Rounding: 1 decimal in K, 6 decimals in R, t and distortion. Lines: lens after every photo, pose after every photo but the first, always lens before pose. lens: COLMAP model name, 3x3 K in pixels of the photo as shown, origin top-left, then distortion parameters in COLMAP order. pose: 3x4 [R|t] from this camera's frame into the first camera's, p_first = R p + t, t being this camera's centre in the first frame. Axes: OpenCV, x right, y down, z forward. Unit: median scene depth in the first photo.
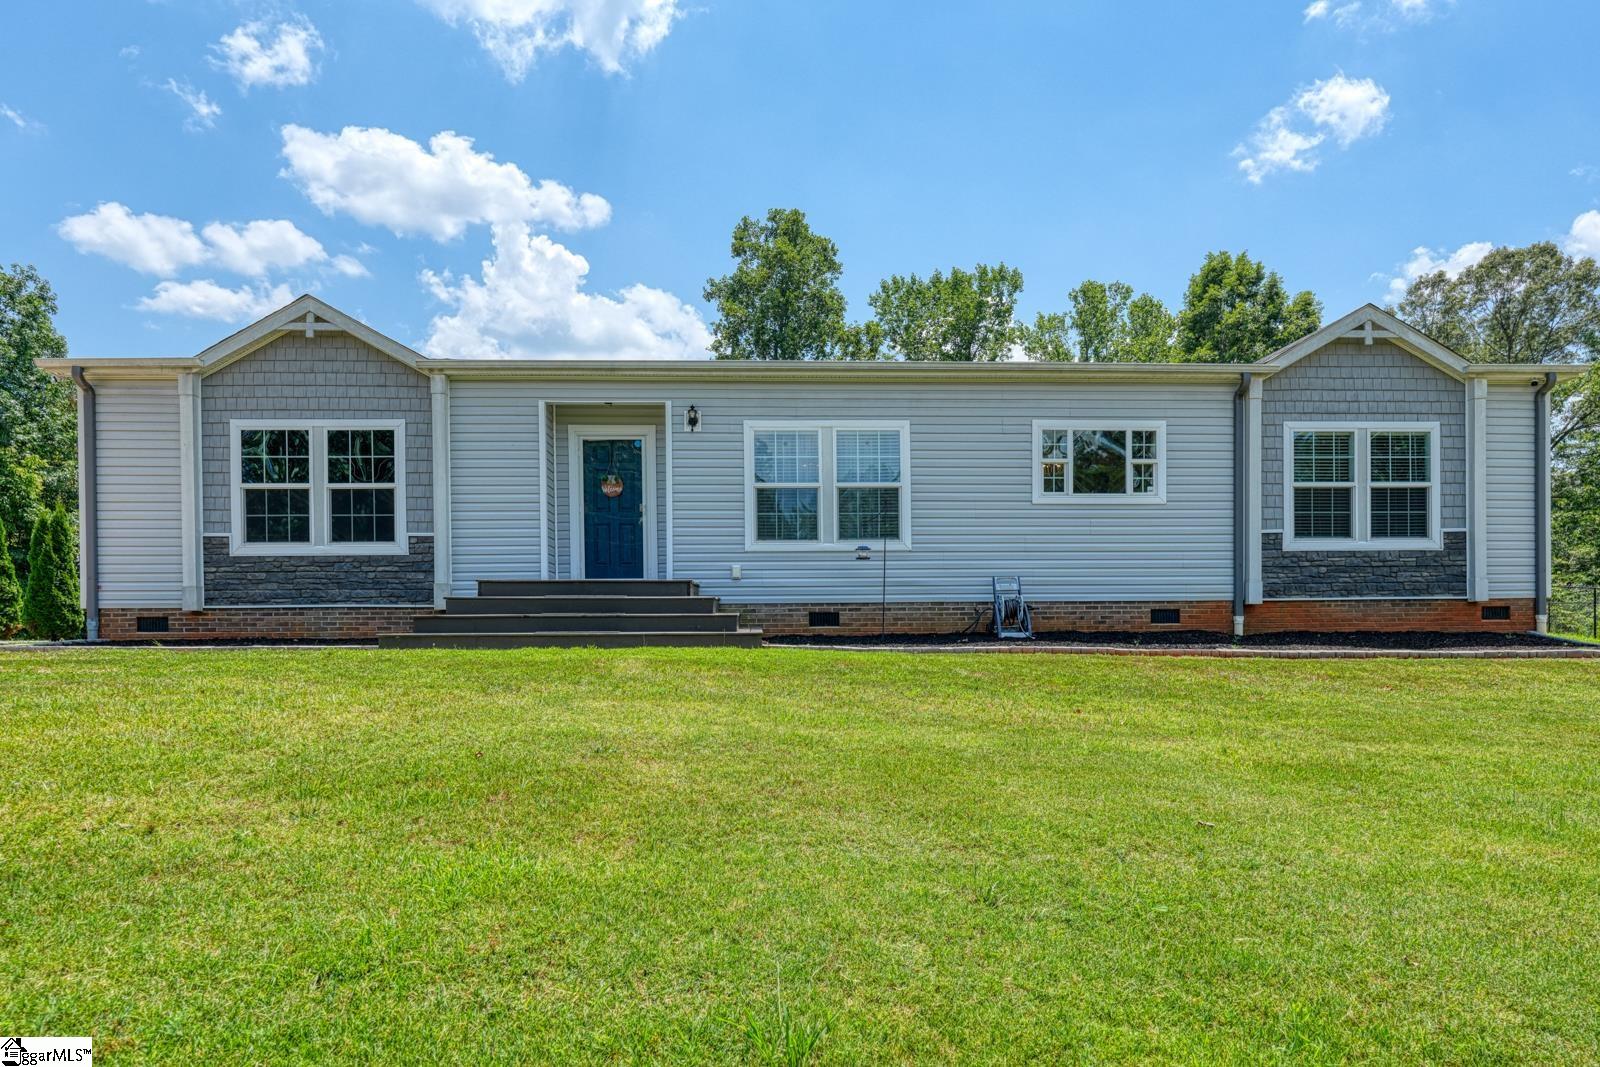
lens RADIAL K [[1078.0, 0, 800.0], [0, 1078.0, 540.0], [0, 0, 1]] dist [-0.001440, -0.000385]
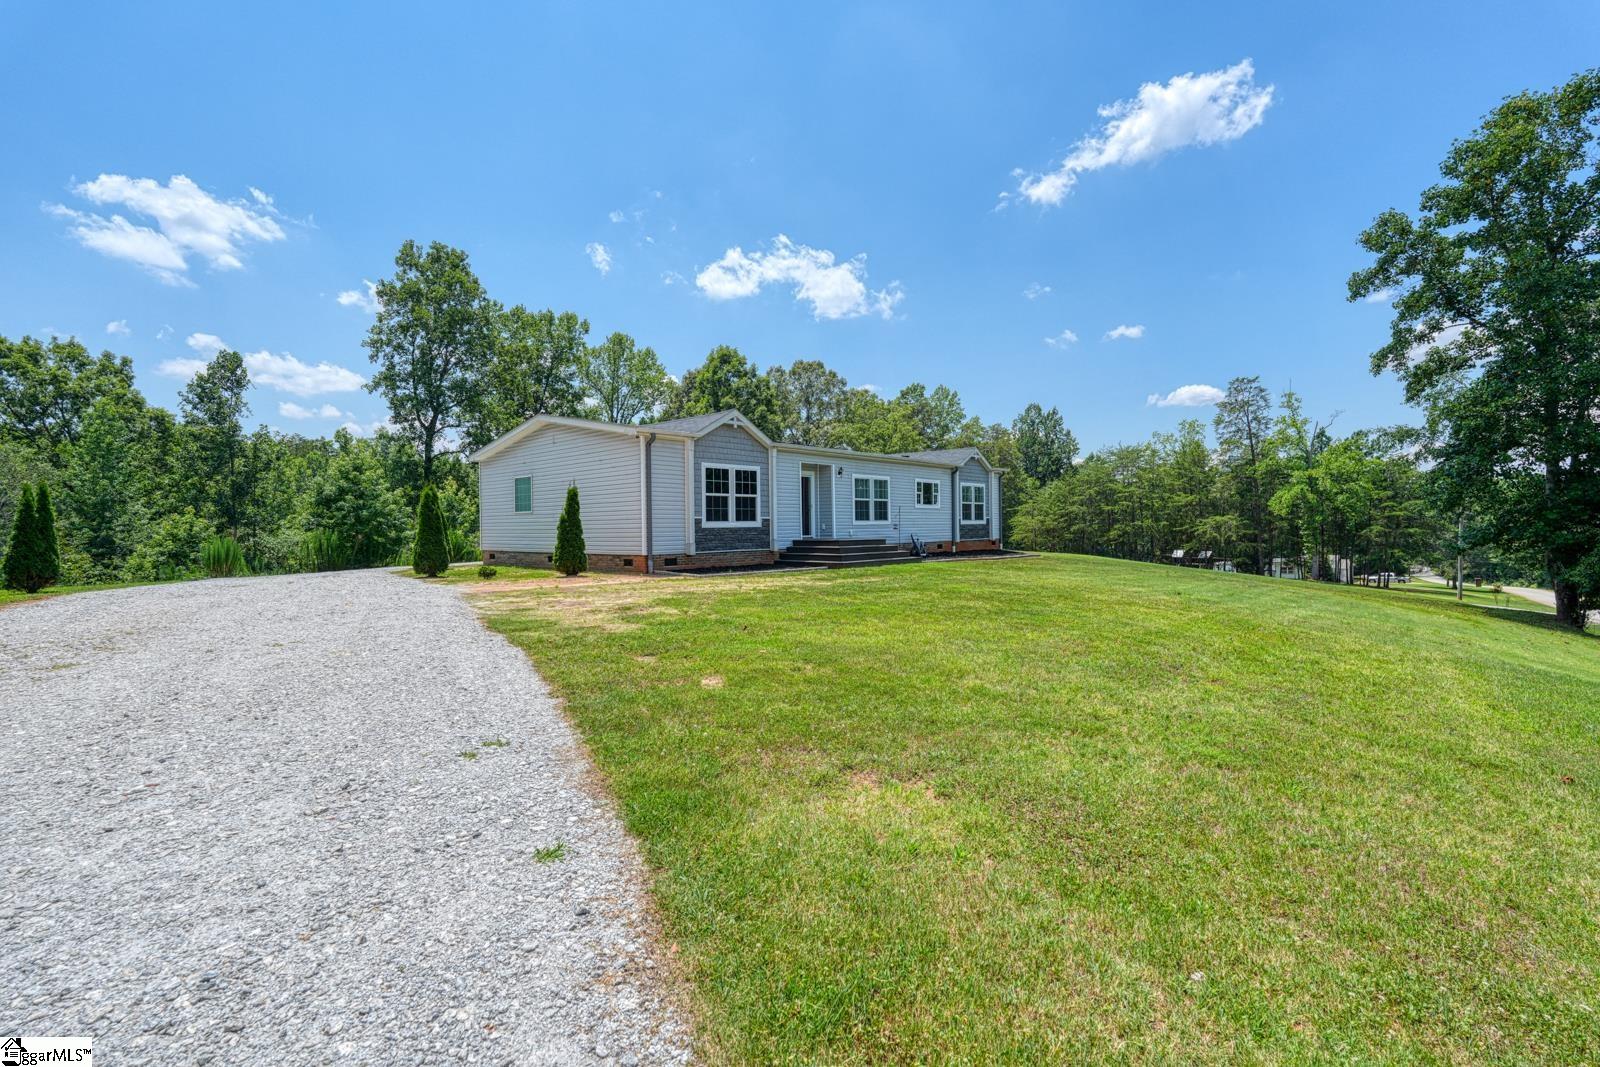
lens RADIAL K [[701.3, 0, 804.0], [0, 701.3, 537.7], [0, 0, 1]] dist [0.001526, 0.000085]
pose [[0.704536, -0.015780, 0.709493, -1.295226], [0.001552, 0.999785, 0.020696, 0.005817], [-0.709666, -0.013480, 0.704409, -0.091171]]
